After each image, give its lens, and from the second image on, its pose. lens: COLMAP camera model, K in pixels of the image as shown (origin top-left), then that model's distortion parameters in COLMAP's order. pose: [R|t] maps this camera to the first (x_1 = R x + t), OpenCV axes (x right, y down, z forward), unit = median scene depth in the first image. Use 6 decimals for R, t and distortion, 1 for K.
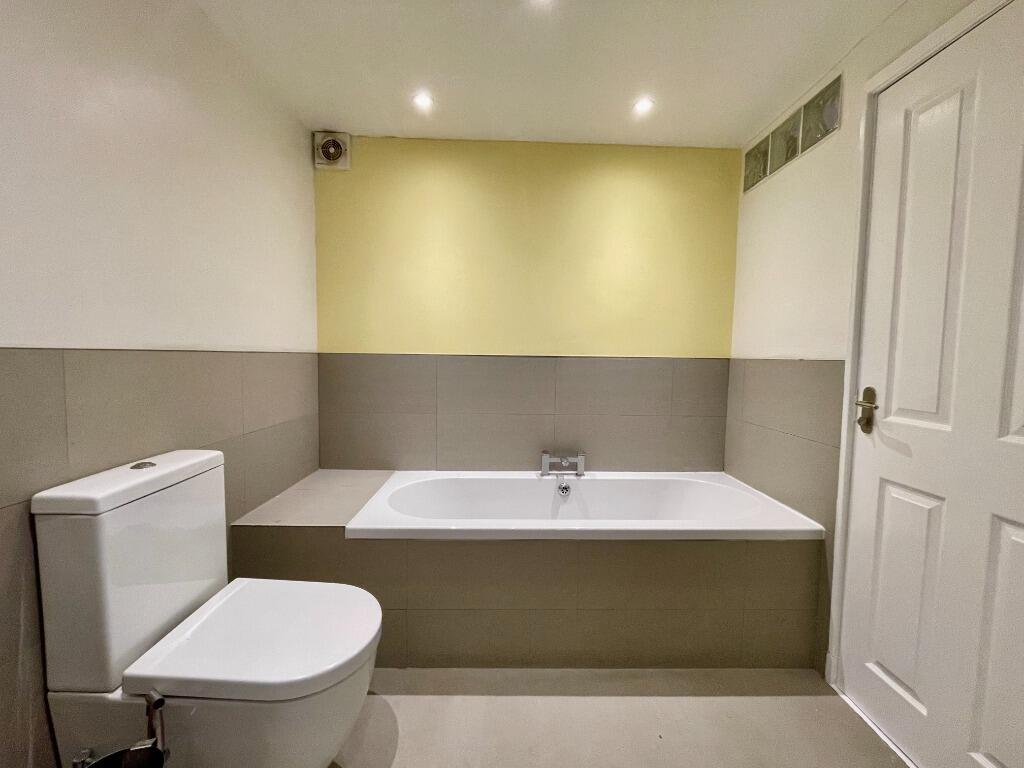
lens RADIAL K [[414.8, 0, 510.8], [0, 414.8, 381.7], [0, 0, 1]] dist [-0.002089, 0.000009]
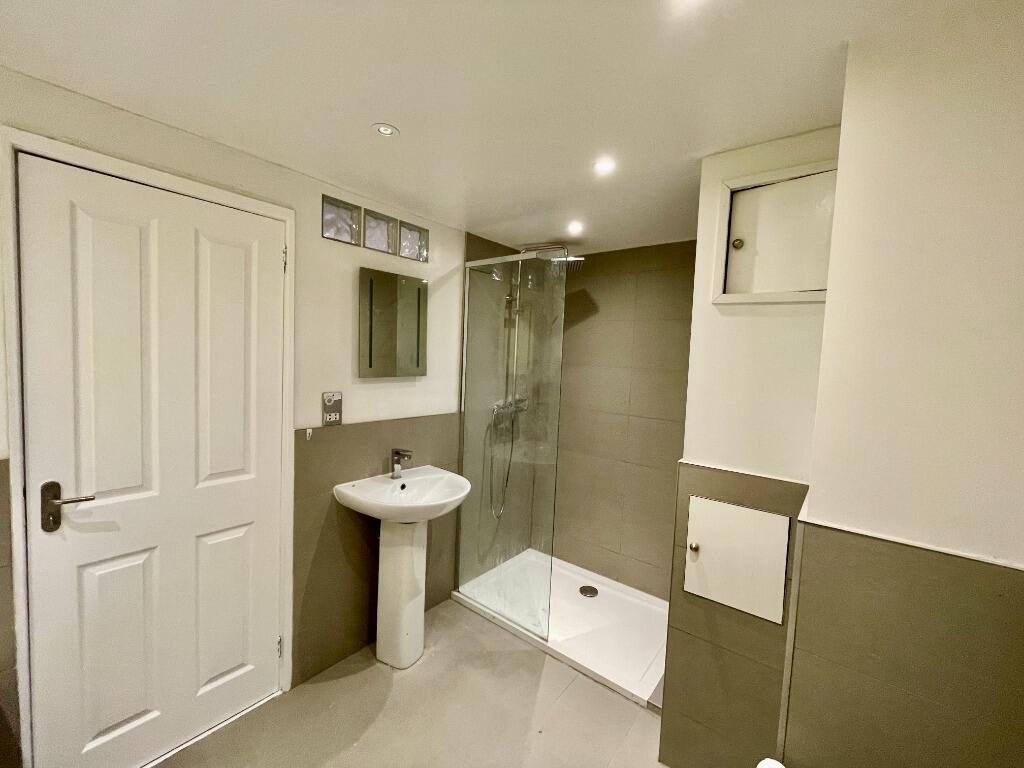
lens RADIAL K [[414.8, 0, 512.4], [0, 414.8, 382.9], [0, 0, 1]] dist [-0.002089, 0.000009]
pose [[-0.767240, -0.086380, 0.635517, -0.525758], [-0.012718, 0.992743, 0.119580, -0.355219], [-0.641234, 0.083664, -0.762771, 1.108610]]
